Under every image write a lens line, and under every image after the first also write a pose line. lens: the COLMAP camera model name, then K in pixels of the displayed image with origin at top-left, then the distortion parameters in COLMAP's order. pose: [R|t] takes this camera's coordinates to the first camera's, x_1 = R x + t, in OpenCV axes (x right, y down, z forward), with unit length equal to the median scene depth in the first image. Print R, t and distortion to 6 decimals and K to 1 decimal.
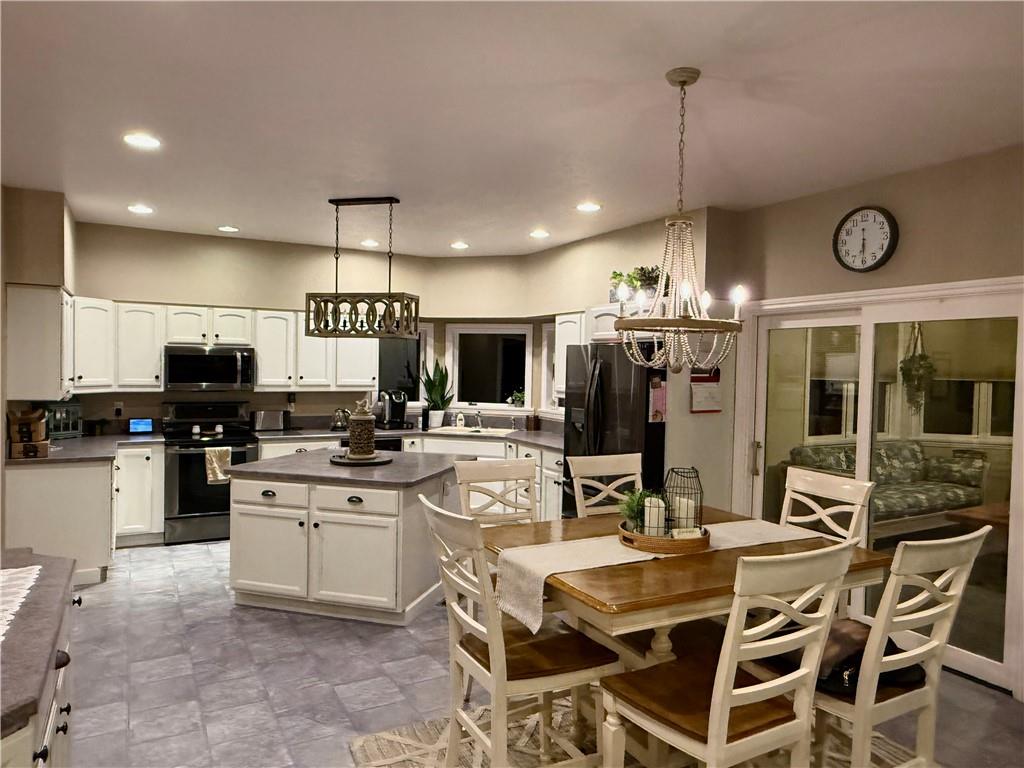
lens RADIAL K [[685.5, 0, 513.8], [0, 685.5, 385.5], [0, 0, 1]] dist [0.004768, 0.000064]
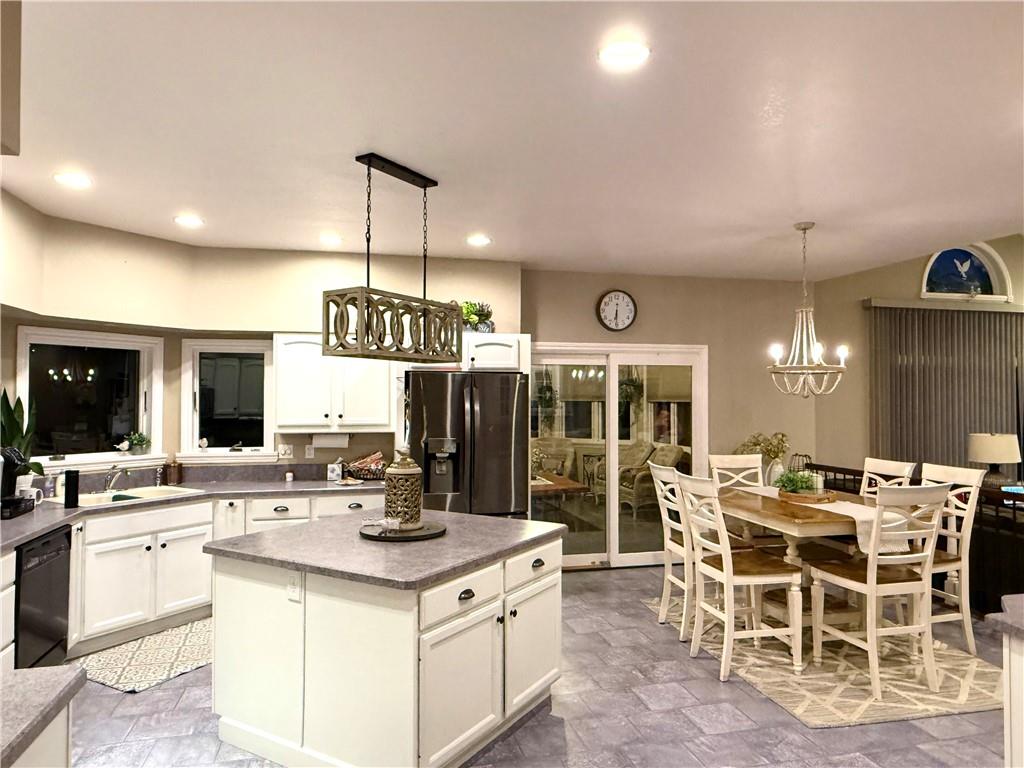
lens RADIAL K [[685.5, 0, 513.8], [0, 685.5, 382.7], [0, 0, 1]] dist [0.004768, 0.000064]
pose [[0.259810, 0.000166, 0.965660, -0.978298], [0.030867, 0.999488, -0.008476, -0.041140], [-0.965166, 0.032009, 0.259672, 0.772241]]
